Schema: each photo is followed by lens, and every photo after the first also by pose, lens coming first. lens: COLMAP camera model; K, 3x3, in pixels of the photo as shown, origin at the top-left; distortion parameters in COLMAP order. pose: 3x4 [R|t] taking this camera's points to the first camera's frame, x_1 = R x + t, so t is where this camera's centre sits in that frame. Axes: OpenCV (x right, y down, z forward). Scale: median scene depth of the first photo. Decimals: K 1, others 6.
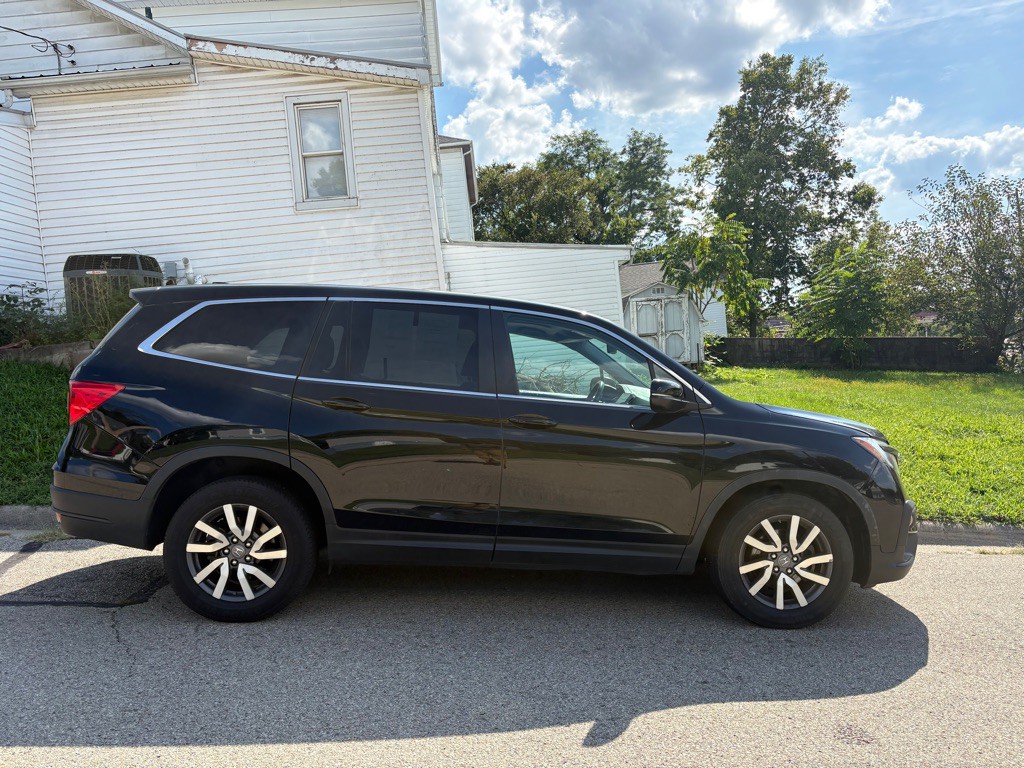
lens RADIAL K [[779.6, 0, 520.5], [0, 779.6, 386.0], [0, 0, 1]] dist [0.024831, -0.024994]
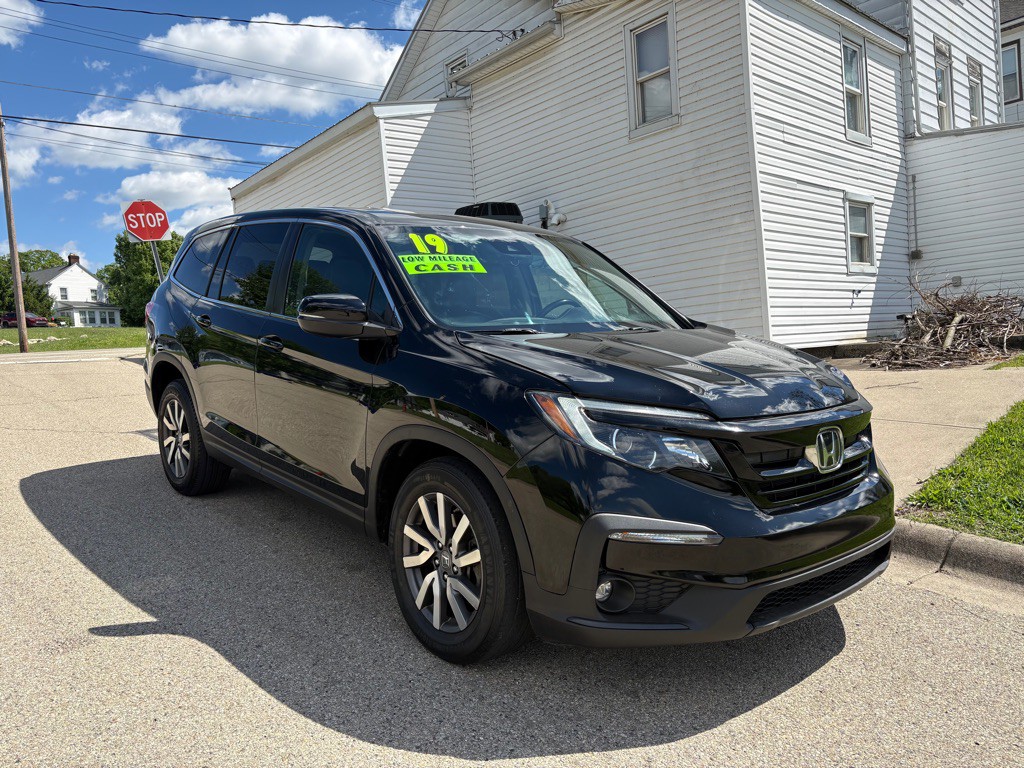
lens RADIAL K [[779.6, 0, 513.5], [0, 779.6, 387.5], [0, 0, 1]] dist [0.024831, -0.024994]
pose [[0.622324, 0.075373, -0.779122, 0.432492], [-0.009982, 0.996036, 0.088384, 0.007804], [0.782696, -0.047227, 0.620610, 0.238112]]
